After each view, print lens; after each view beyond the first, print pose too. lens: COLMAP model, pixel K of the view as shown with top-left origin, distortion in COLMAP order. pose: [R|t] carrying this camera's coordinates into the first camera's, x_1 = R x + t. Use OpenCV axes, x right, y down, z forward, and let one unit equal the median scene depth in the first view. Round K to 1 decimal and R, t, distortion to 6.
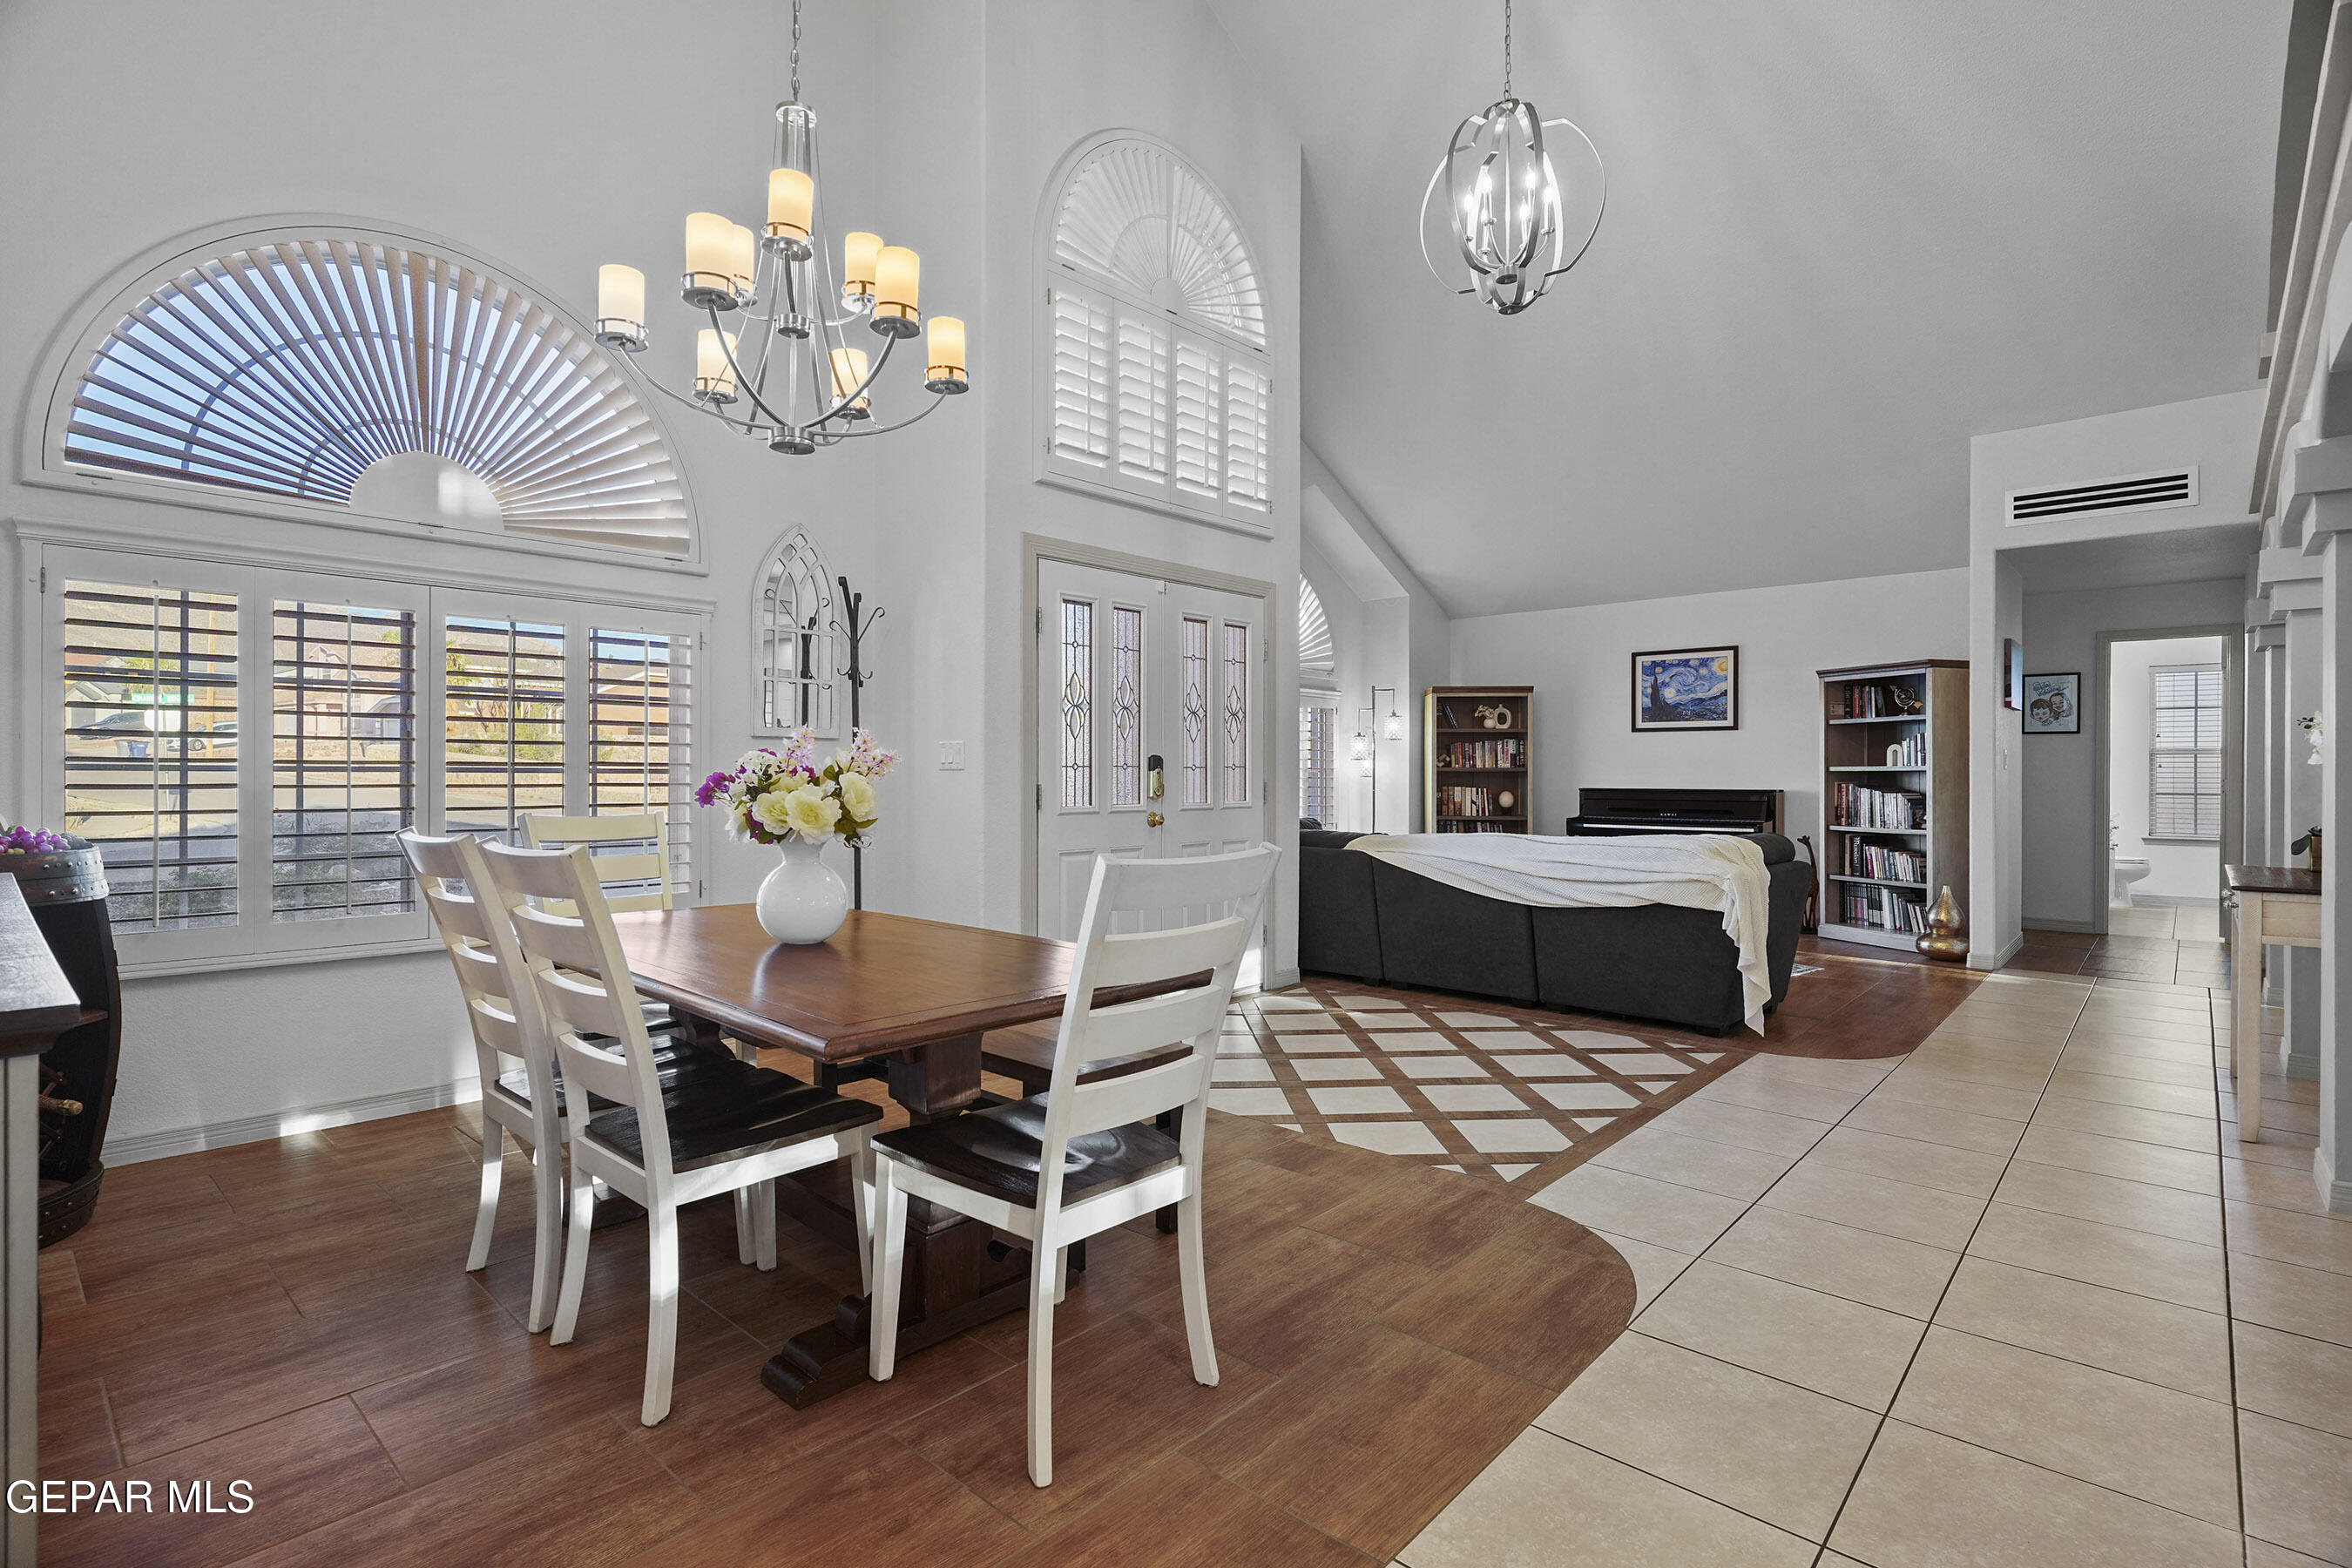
lens RADIAL K [[1125.5, 0, 1170.0], [0, 1125.5, 772.6], [0, 0, 1]] dist [-0.006270, 0.002837]
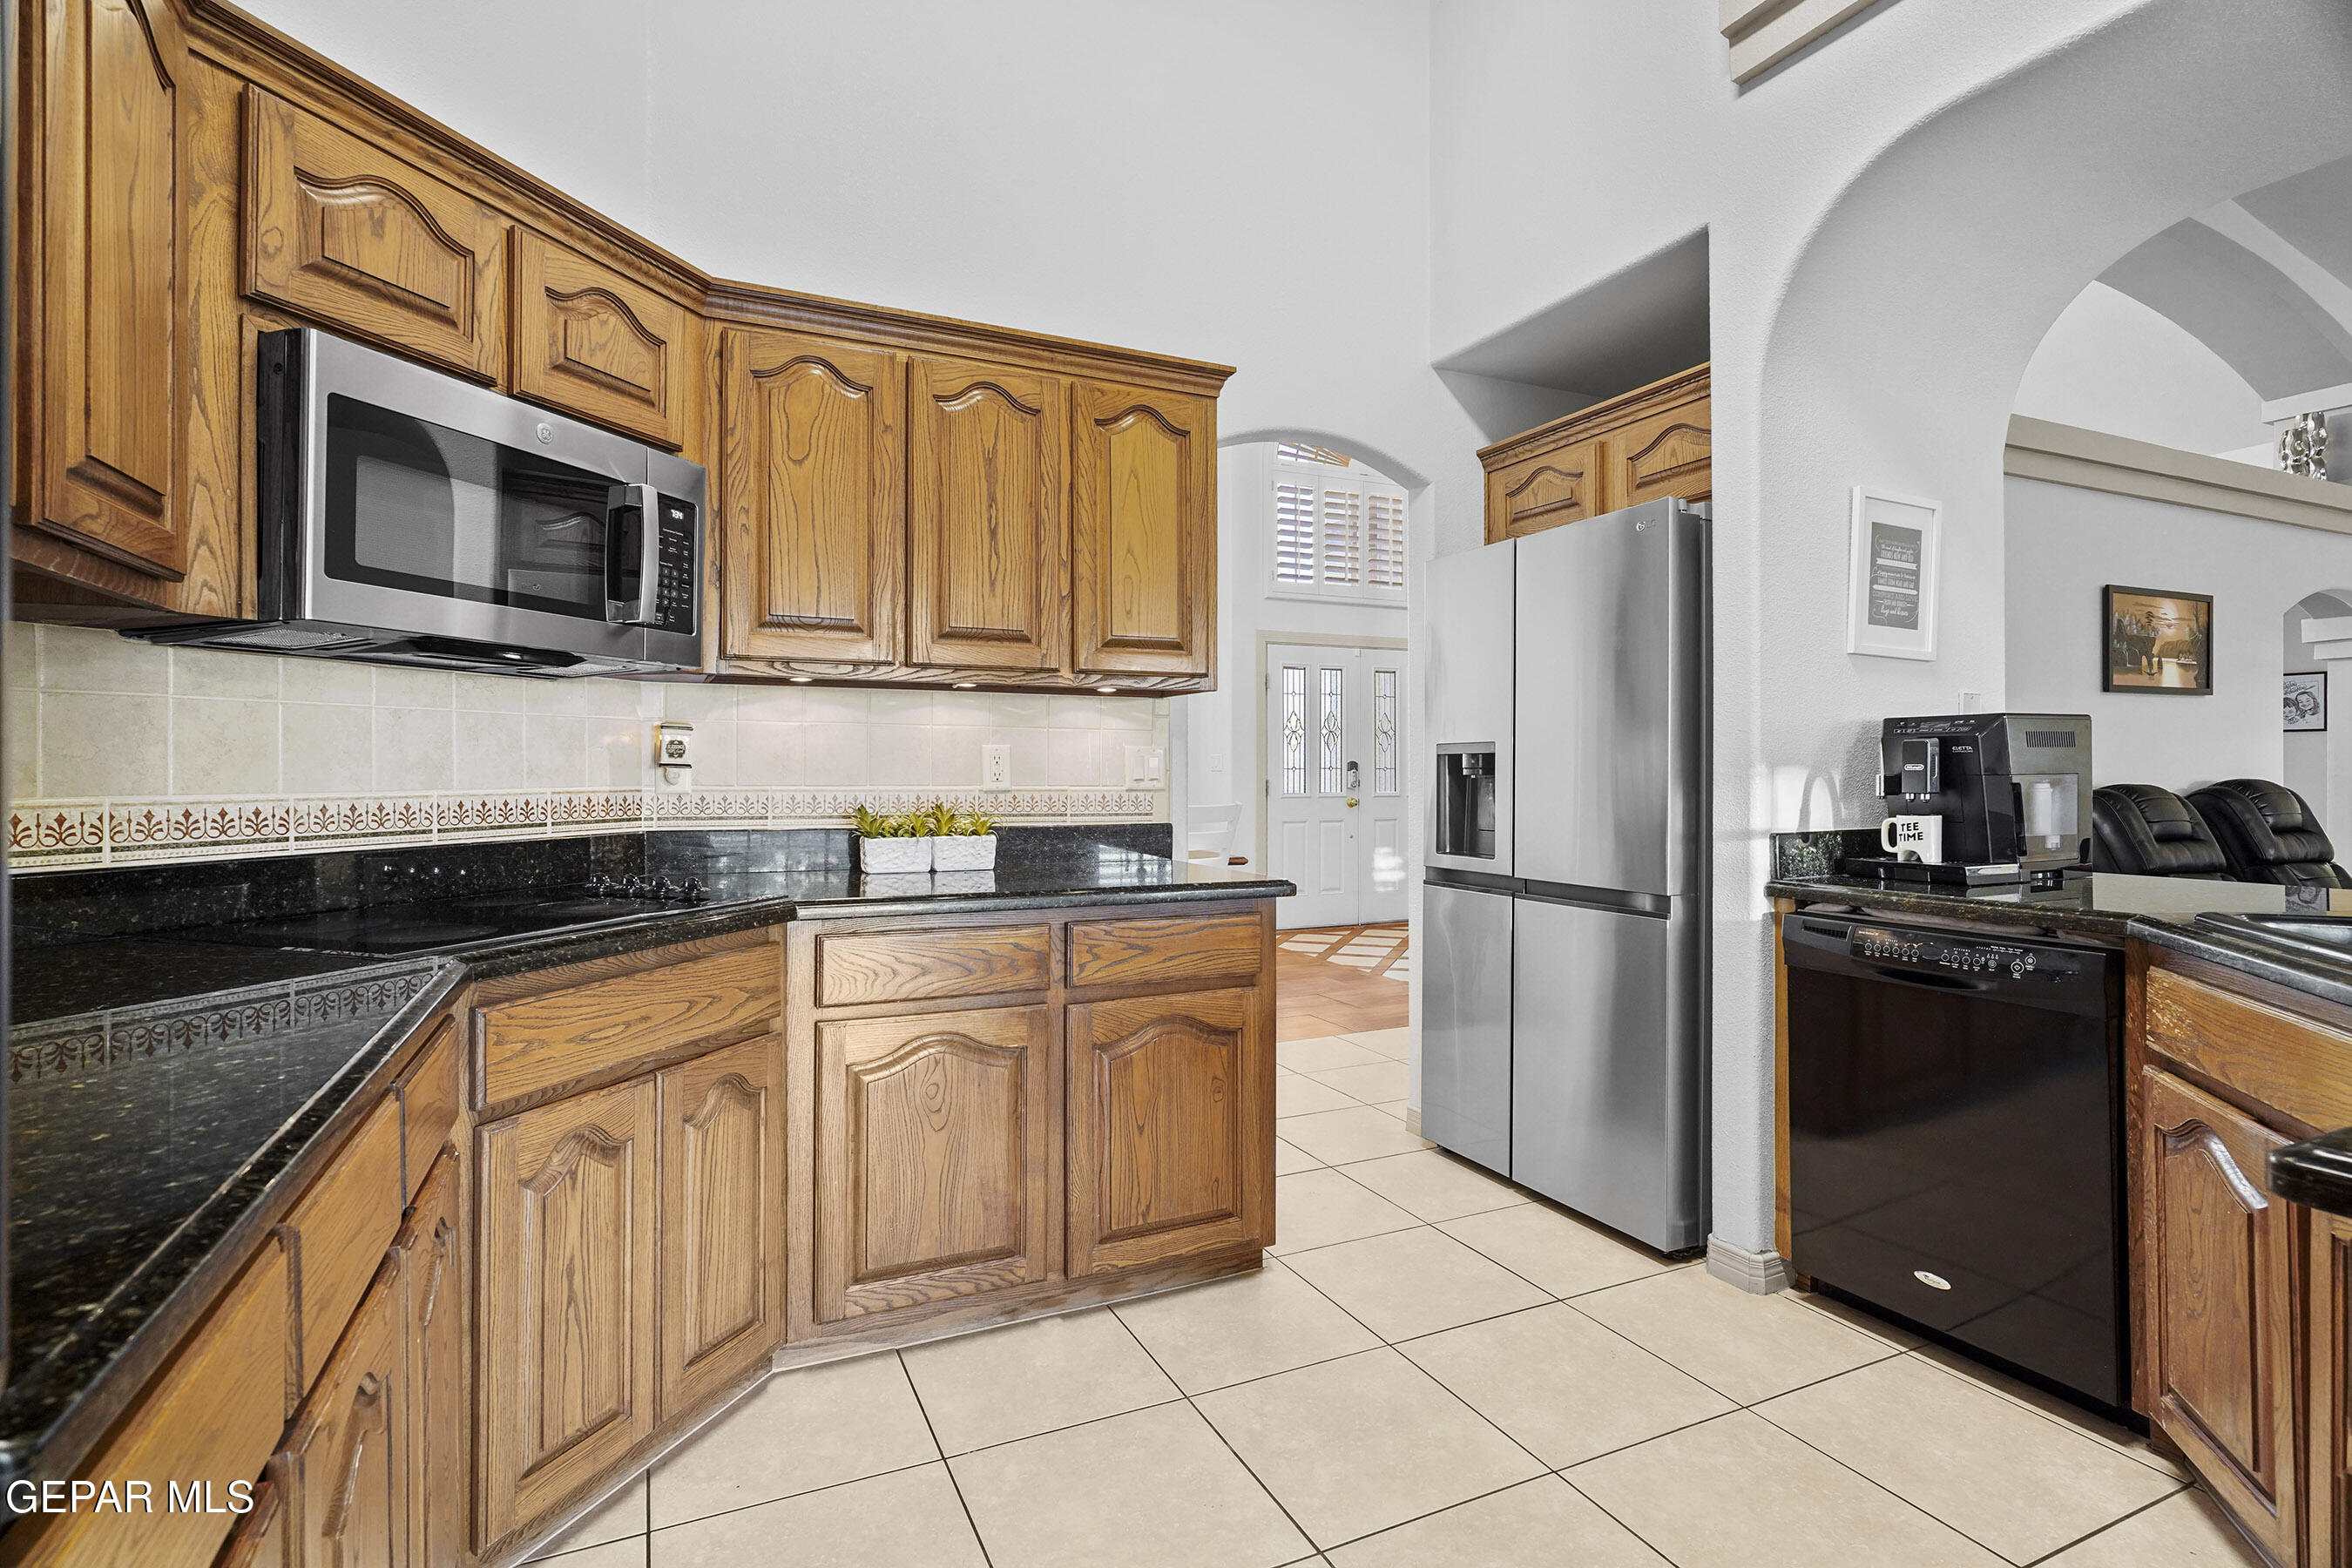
lens RADIAL K [[1125.5, 0, 1164.6], [0, 1125.5, 771.6], [0, 0, 1]] dist [-0.006270, 0.002837]
pose [[0.921536, -0.002531, -0.388284, 0.711774], [0.003156, 0.999995, 0.000970, -0.006501], [0.388279, -0.002119, 0.921539, -1.091947]]
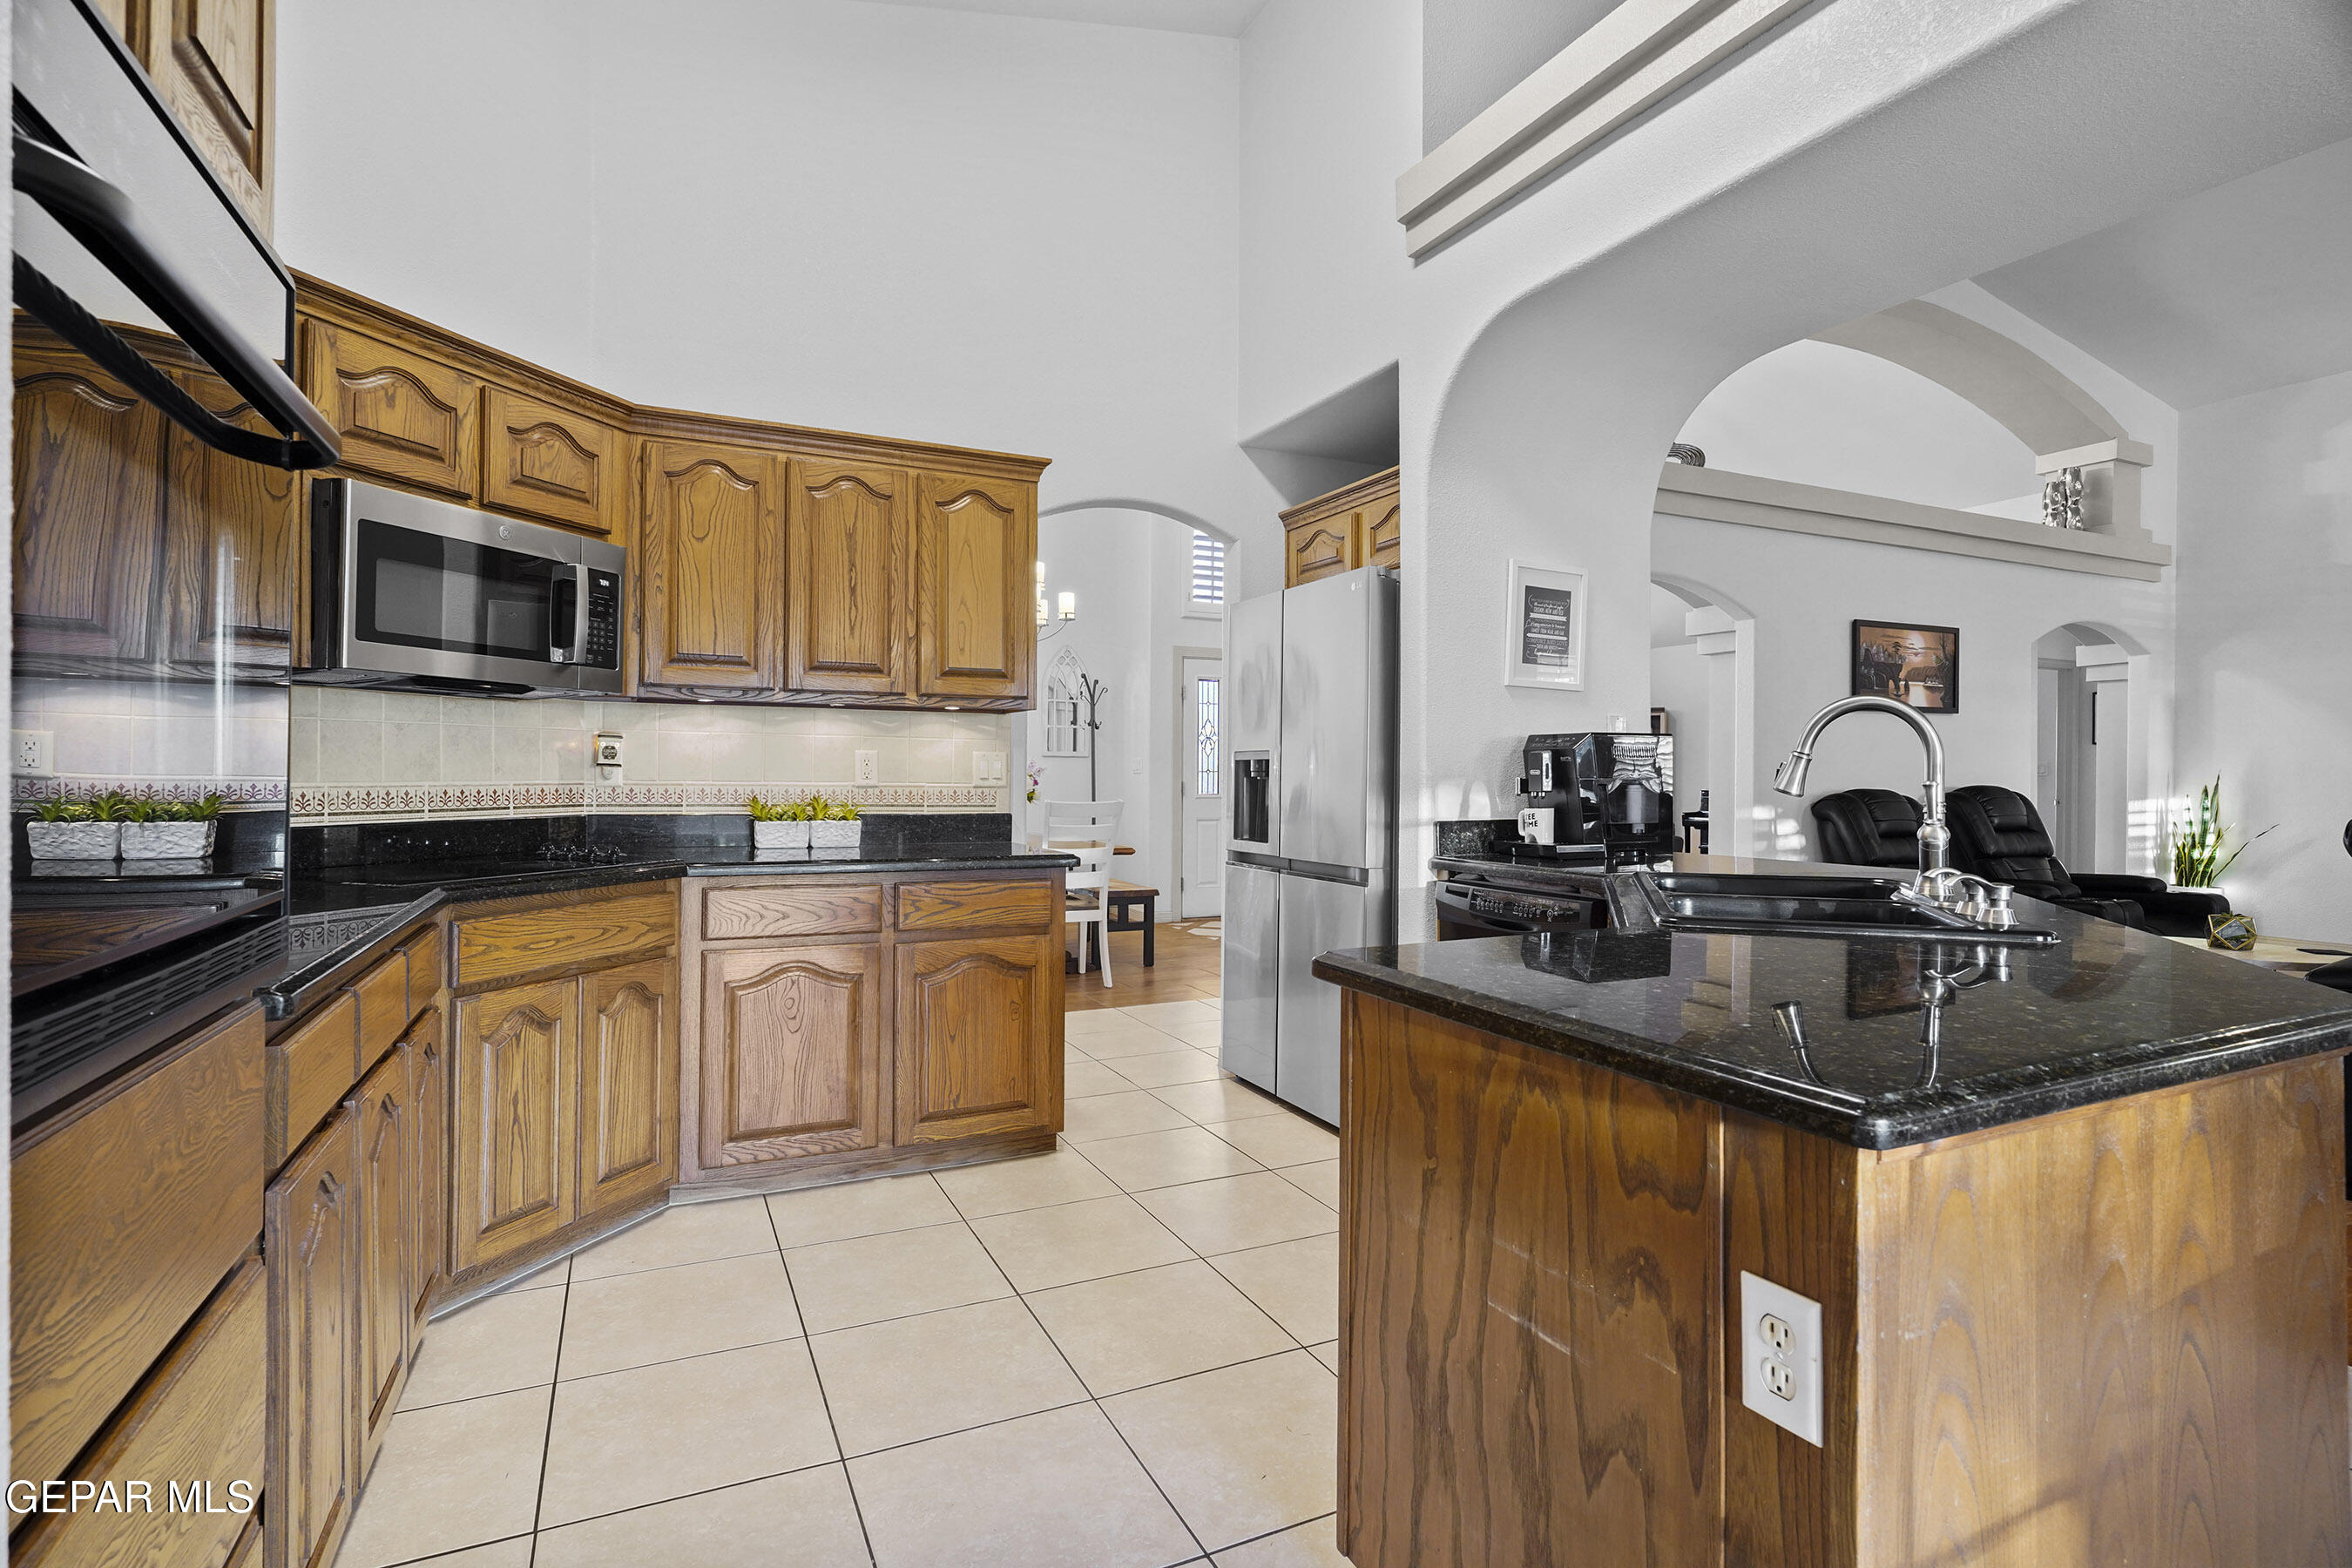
lens RADIAL K [[1125.5, 0, 1167.4], [0, 1125.5, 774.0], [0, 0, 1]] dist [-0.006270, 0.002837]
pose [[0.925065, 0.003238, -0.379795, 1.019805], [-0.003387, 0.999994, 0.000277, -0.004211], [0.379794, 0.001030, 0.925071, -1.304158]]
